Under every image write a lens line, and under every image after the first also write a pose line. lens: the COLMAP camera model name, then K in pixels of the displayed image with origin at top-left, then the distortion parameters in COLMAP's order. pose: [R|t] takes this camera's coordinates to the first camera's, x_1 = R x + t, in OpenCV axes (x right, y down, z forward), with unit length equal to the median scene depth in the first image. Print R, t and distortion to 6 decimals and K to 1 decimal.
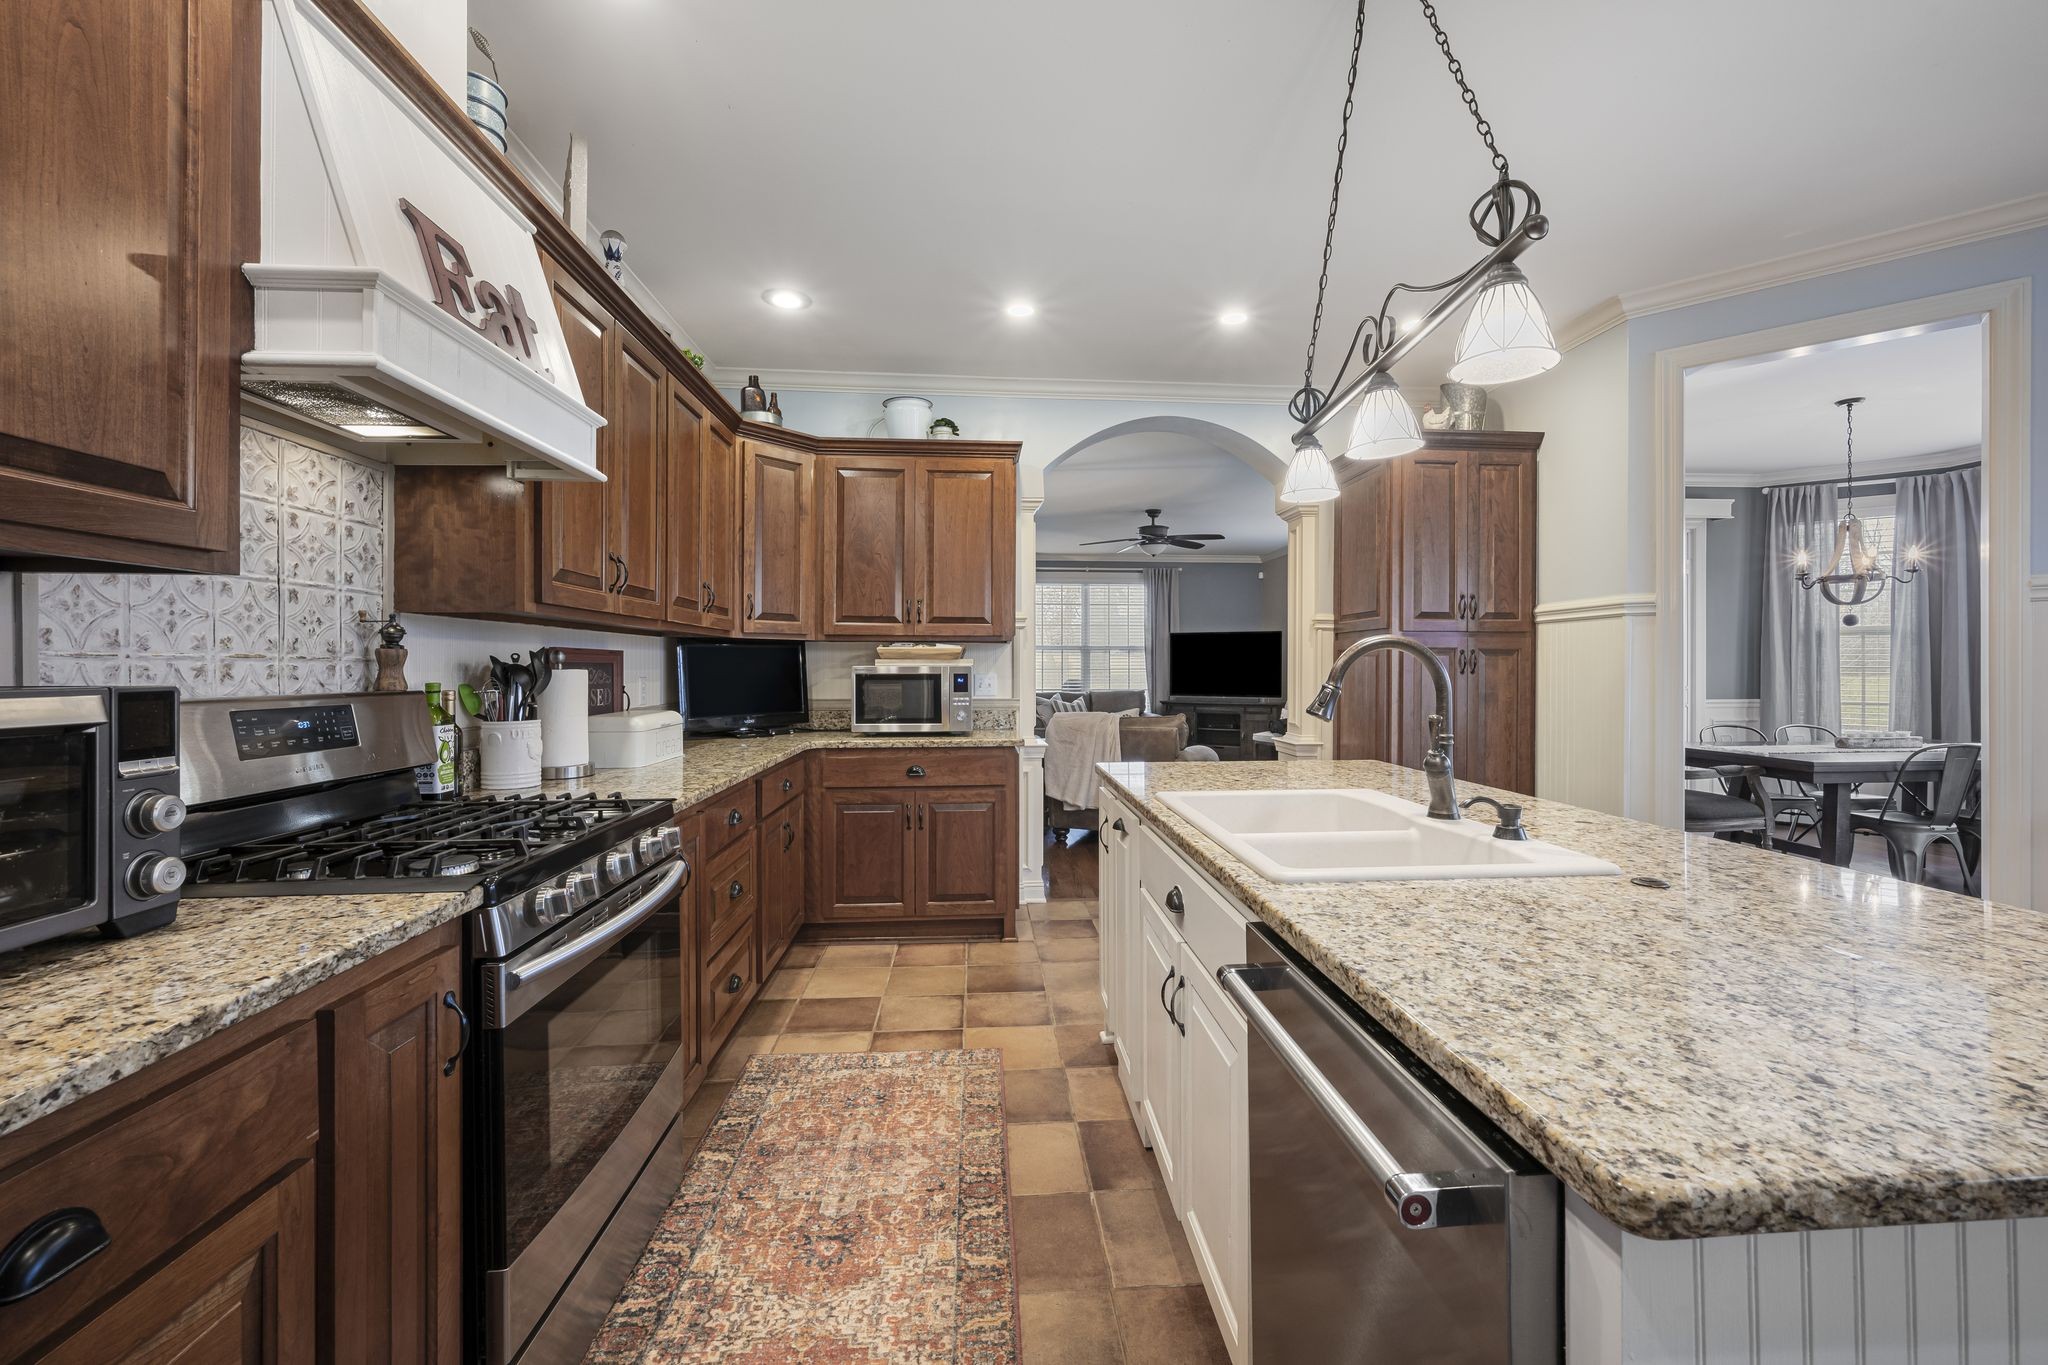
lens RADIAL K [[838.4, 0, 1024.0], [0, 838.4, 682.5], [0, 0, 1]] dist [-0.000306, -0.000017]
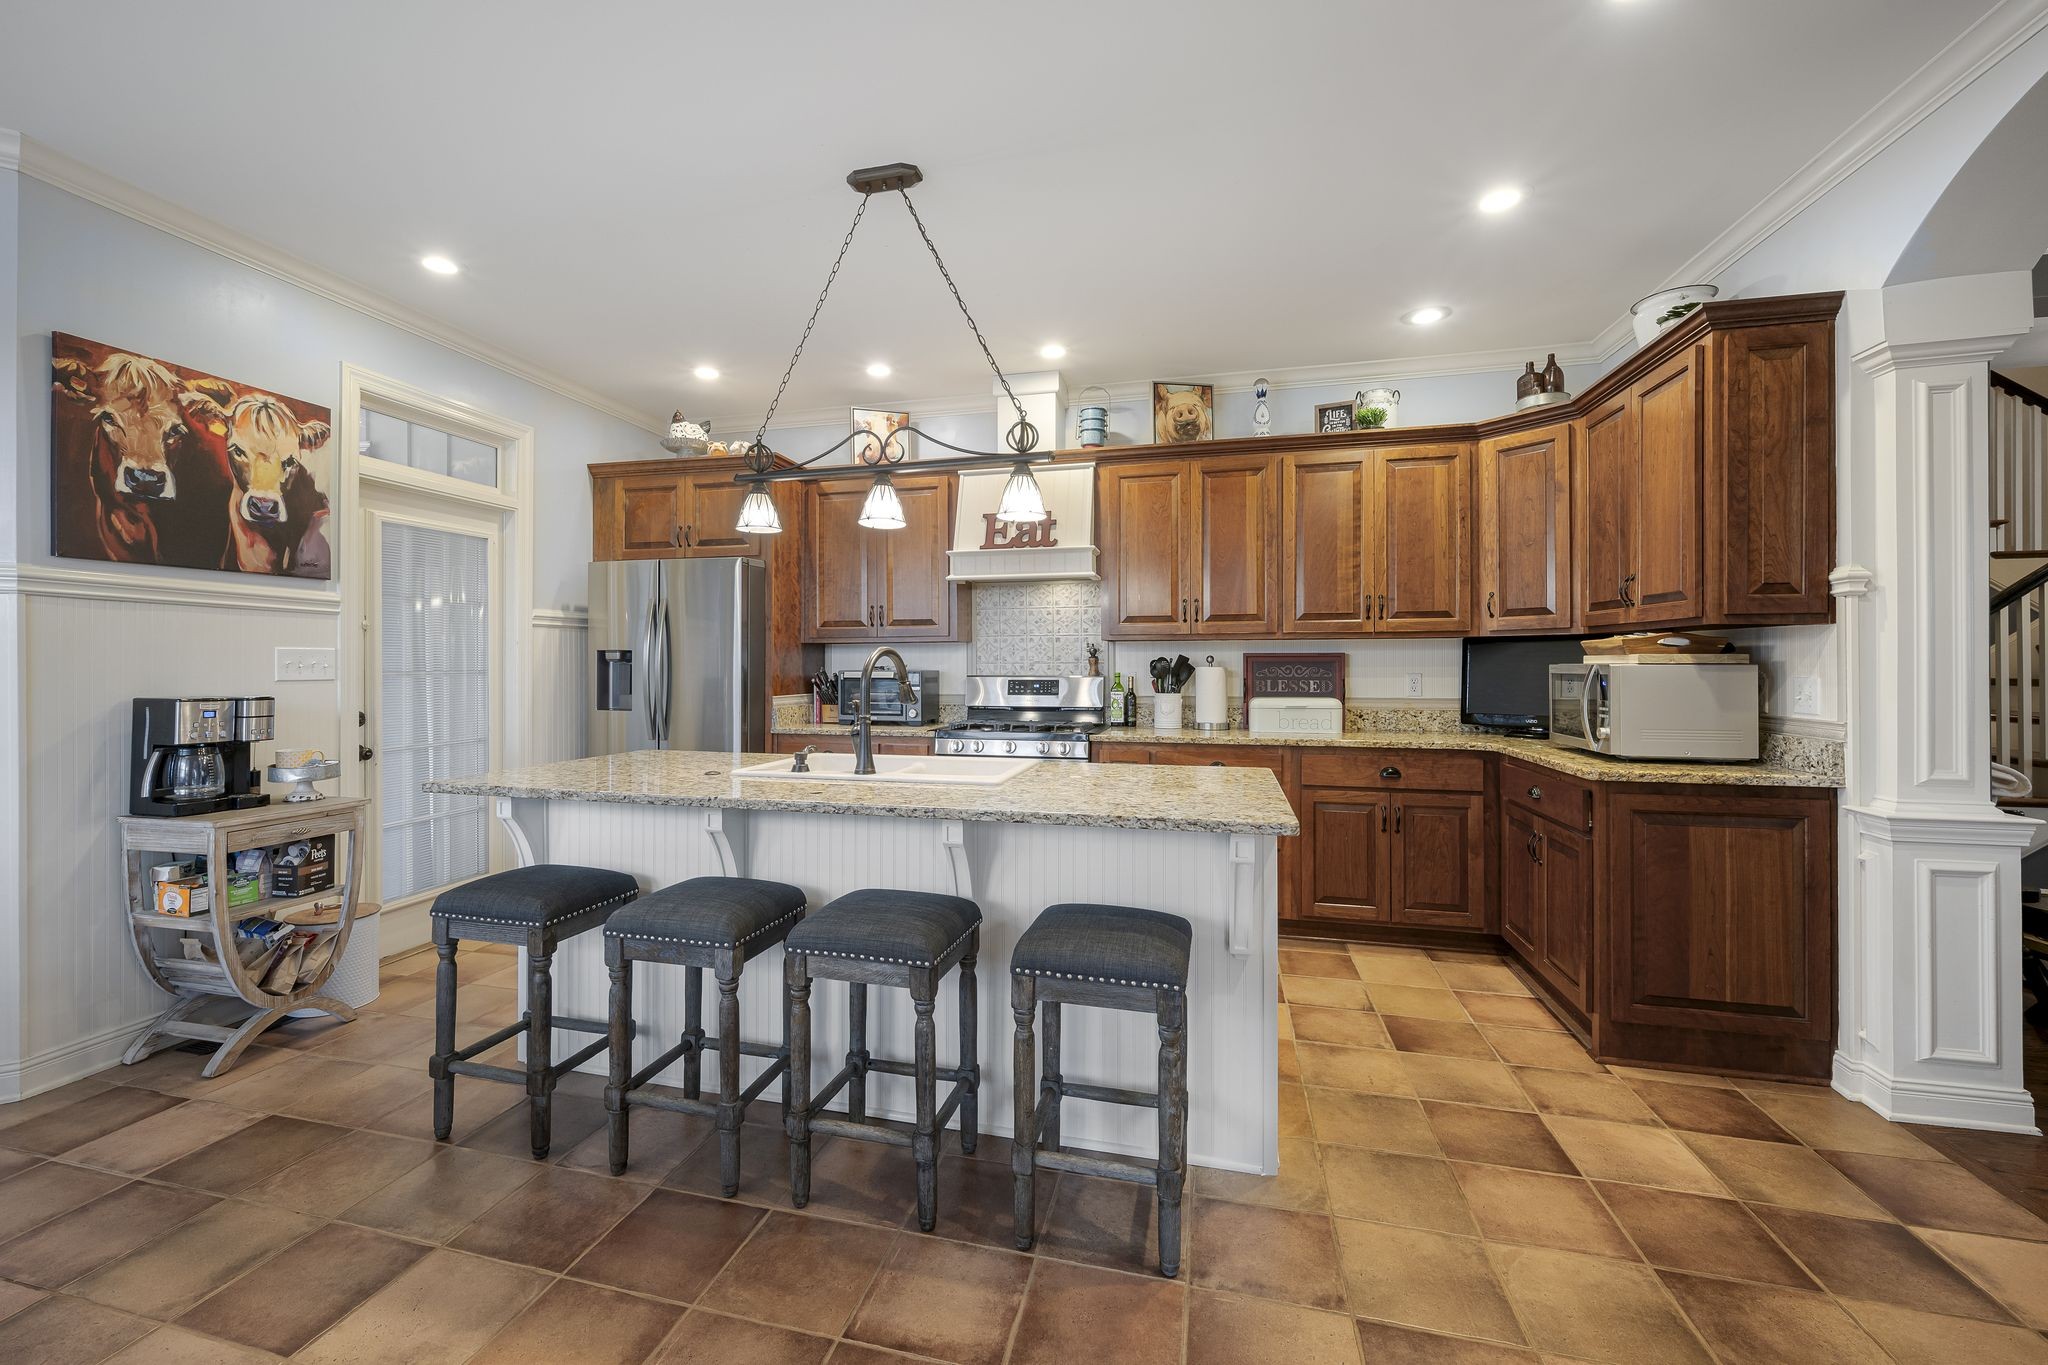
lens RADIAL K [[838.4, 0, 1024.0], [0, 838.4, 682.5], [0, 0, 1]] dist [-0.000306, -0.000017]
pose [[-0.291865, 0.020938, -0.956230, 0.933319], [-0.017163, 0.999485, 0.027123, -0.018284], [0.956306, 0.024328, -0.291355, 0.877902]]
